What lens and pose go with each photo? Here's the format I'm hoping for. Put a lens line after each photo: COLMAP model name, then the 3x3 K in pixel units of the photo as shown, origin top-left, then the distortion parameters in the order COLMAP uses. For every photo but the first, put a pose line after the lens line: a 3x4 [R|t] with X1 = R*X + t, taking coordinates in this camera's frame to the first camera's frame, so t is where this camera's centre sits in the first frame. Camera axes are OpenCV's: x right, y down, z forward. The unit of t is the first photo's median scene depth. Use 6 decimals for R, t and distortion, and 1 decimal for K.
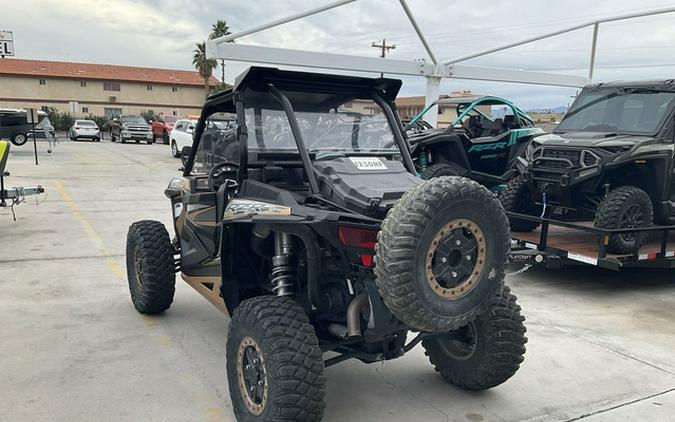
lens RADIAL K [[564.6, 0, 339.8], [0, 564.6, 247.3], [0, 0, 1]] dist [0.069010, -0.123050]
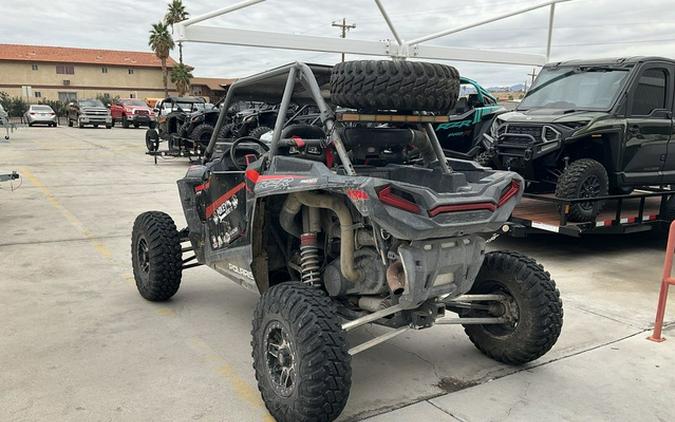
lens RADIAL K [[564.6, 0, 339.8], [0, 564.6, 247.3], [0, 0, 1]] dist [0.069010, -0.123050]
pose [[0.997610, -0.030609, 0.061940, -0.019432], [0.028607, 0.999047, 0.032954, 0.007204], [-0.062890, -0.031103, 0.997536, -0.033181]]
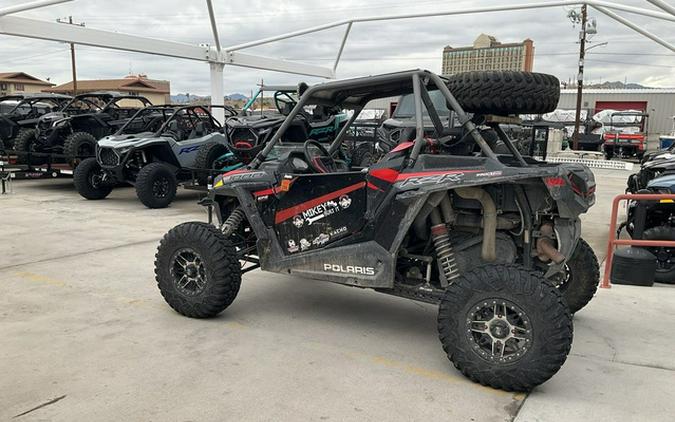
lens RADIAL K [[564.6, 0, 339.8], [0, 564.6, 247.3], [0, 0, 1]] dist [0.069010, -0.123050]
pose [[0.854751, -0.123368, 0.504164, -0.271313], [0.111633, 0.992305, 0.053556, -0.002959], [-0.506892, 0.010504, 0.861946, 0.017661]]
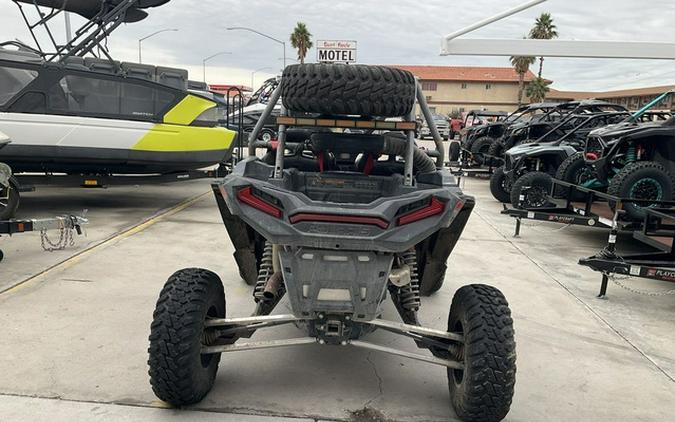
lens RADIAL K [[564.6, 0, 339.8], [0, 564.6, 247.3], [0, 0, 1]] dist [0.069010, -0.123050]
pose [[0.851636, 0.112938, -0.511821, 0.220100], [-0.111092, 0.993218, 0.034312, 0.001831], [0.512225, 0.027638, 0.858406, 0.029535]]
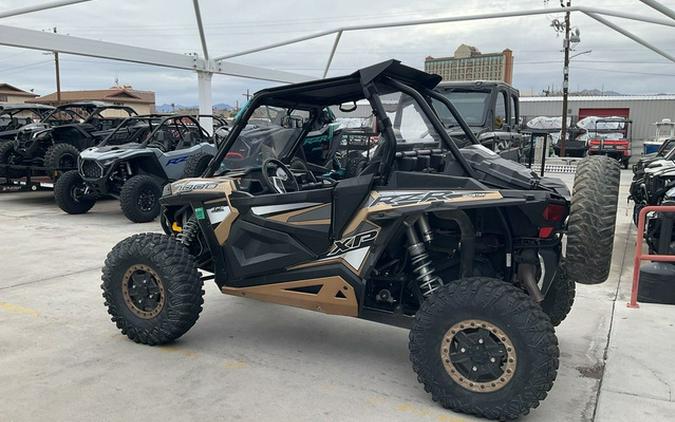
lens RADIAL K [[562.2, 0, 338.8], [0, 562.2, 227.8], [0, 0, 1]] dist [0.072125, -0.122297]
pose [[0.840902, -0.109811, 0.529929, -0.259691], [0.123194, 0.992331, 0.010142, -0.014191], [-0.526979, 0.056756, 0.847981, 0.069854]]
